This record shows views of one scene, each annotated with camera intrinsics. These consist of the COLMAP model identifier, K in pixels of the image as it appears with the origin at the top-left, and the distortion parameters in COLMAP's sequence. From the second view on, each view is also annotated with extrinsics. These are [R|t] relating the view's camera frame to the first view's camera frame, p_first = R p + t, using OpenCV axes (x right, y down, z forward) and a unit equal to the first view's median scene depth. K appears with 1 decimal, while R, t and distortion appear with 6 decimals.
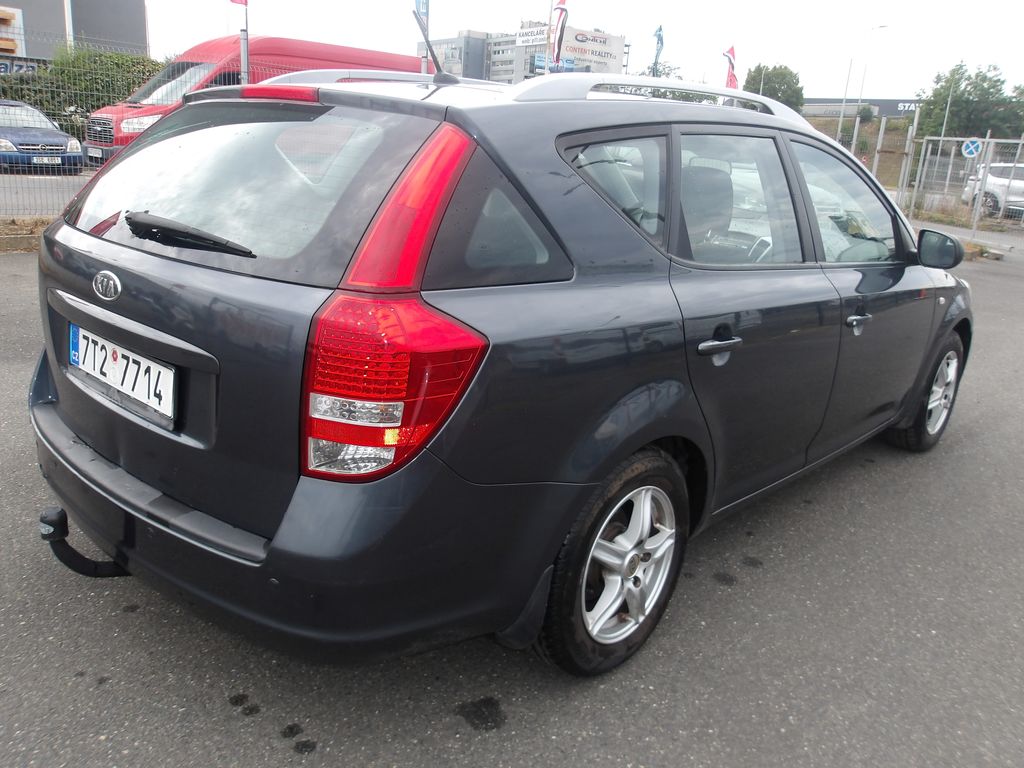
lens RADIAL K [[833.5, 0, 509.6], [0, 833.5, 391.4], [0, 0, 1]] dist [-0.017723, 0.004960]
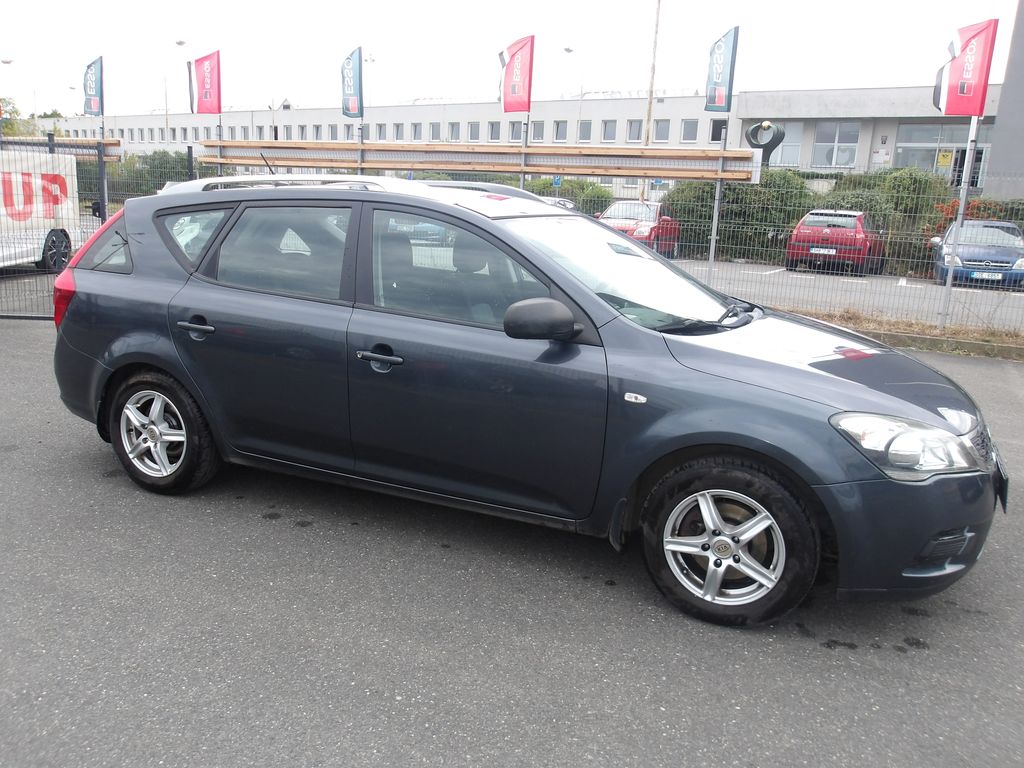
lens RADIAL K [[833.5, 0, 509.6], [0, 833.5, 391.4], [0, 0, 1]] dist [-0.017723, 0.004960]
pose [[0.328627, 0.154998, -0.931654, 2.121195], [-0.288999, 0.955628, 0.057046, -0.217212], [0.899157, 0.250501, 0.358840, 1.031377]]
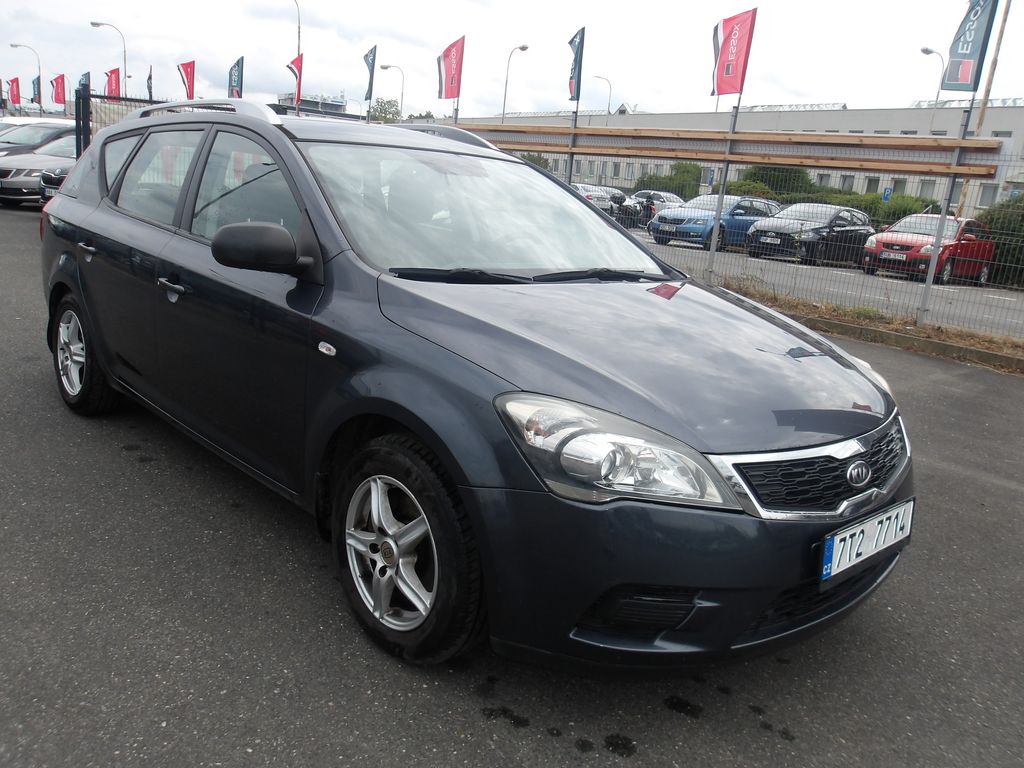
lens RADIAL K [[848.2, 0, 512.0], [0, 848.2, 384.0], [0, 0, 1]] dist [-0.003658, 0.006503]
pose [[-0.030872, 0.155666, -0.987327, 2.027219], [-0.376797, 0.913108, 0.155746, -0.409975], [0.925781, 0.376830, 0.030465, 1.907664]]
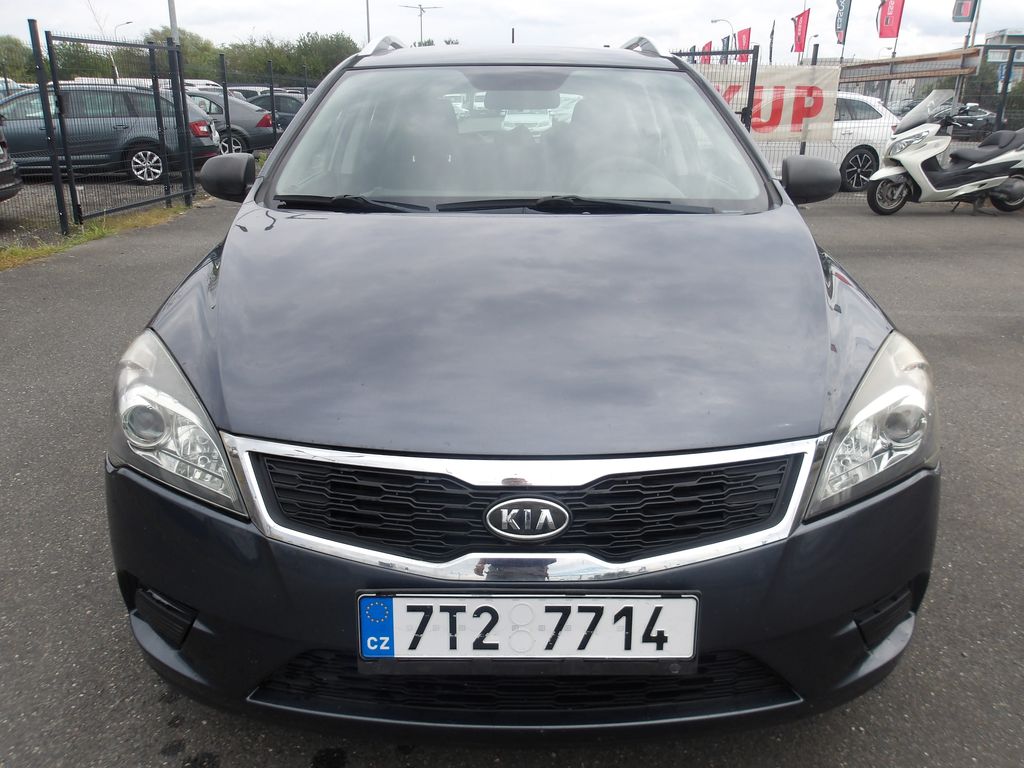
lens RADIAL K [[860.8, 0, 512.0], [0, 860.8, 384.0], [0, 0, 1]] dist [-0.003845, -0.008082]
pose [[-0.702208, 0.143308, -0.697400, 1.456605], [-0.262286, 0.858573, 0.440521, -0.663791], [0.661898, 0.492256, -0.565310, 2.657644]]
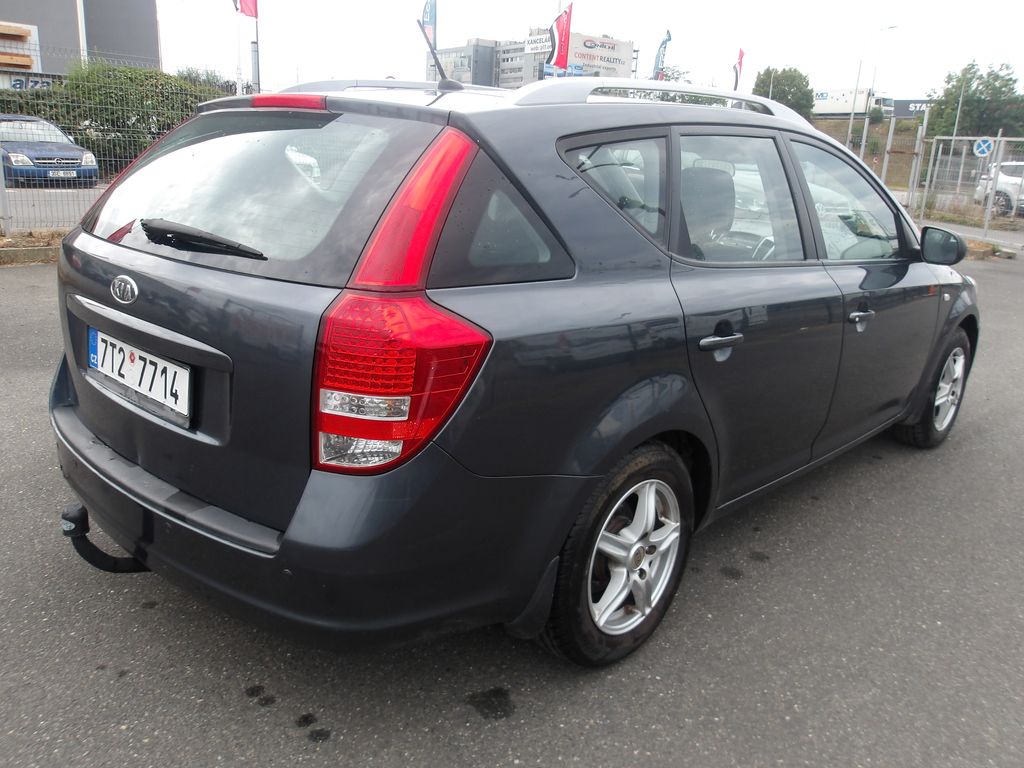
lens RADIAL K [[833.5, 0, 509.6], [0, 833.5, 391.4], [0, 0, 1]] dist [-0.017723, 0.004960]
pose [[0.999805, -0.011923, -0.015745, 0.009077], [0.011798, 0.999898, -0.007991, 0.011696], [0.015838, 0.007804, 0.999844, -0.023887]]
